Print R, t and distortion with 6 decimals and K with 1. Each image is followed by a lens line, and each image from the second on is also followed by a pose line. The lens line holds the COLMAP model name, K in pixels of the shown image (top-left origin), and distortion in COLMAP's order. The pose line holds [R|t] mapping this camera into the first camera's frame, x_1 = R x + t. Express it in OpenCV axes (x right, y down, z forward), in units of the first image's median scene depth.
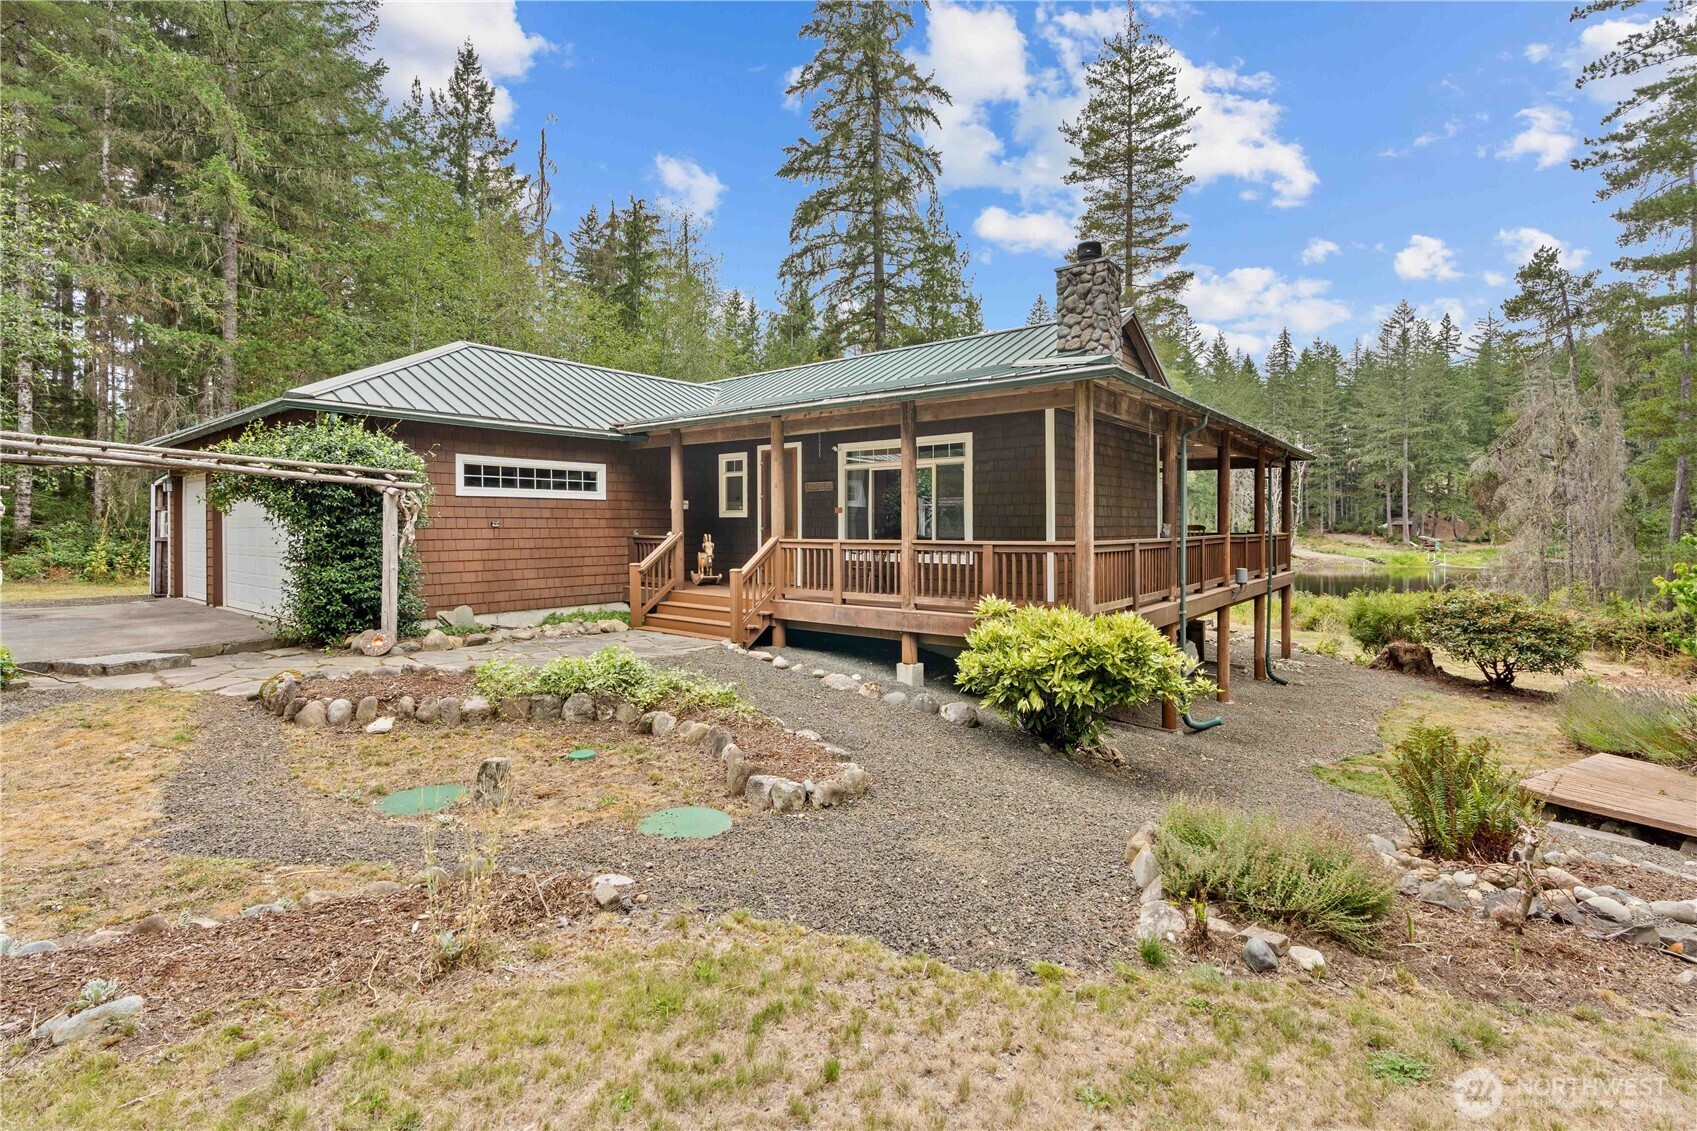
lens RADIAL K [[780.4, 0, 861.1], [0, 780.4, 525.9], [0, 0, 1]] dist [-0.004744, 0.002495]
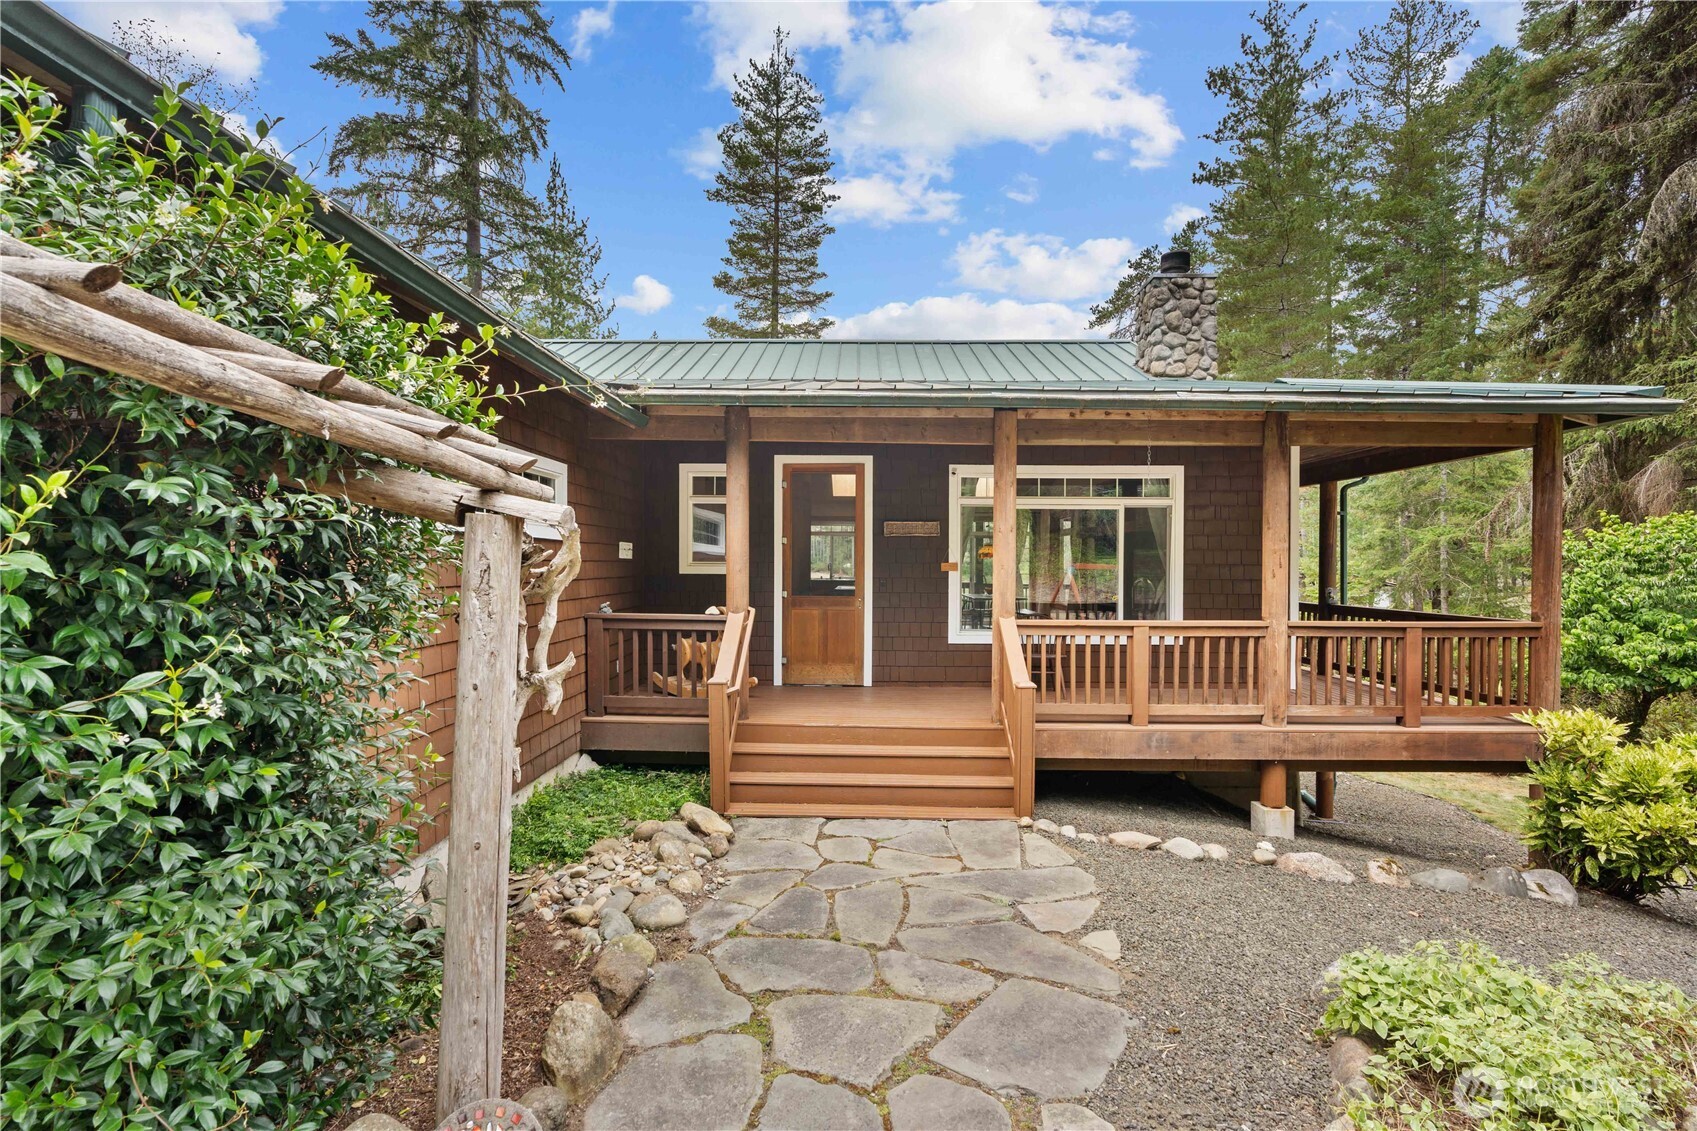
lens RADIAL K [[780.4, 0, 847.3], [0, 780.4, 562.6], [0, 0, 1]] dist [-0.004744, 0.002495]
pose [[0.799860, 0.011788, 0.600070, -0.486726], [-0.008969, 0.999930, -0.007688, -0.017780], [-0.600119, 0.000767, 0.799910, 0.530873]]
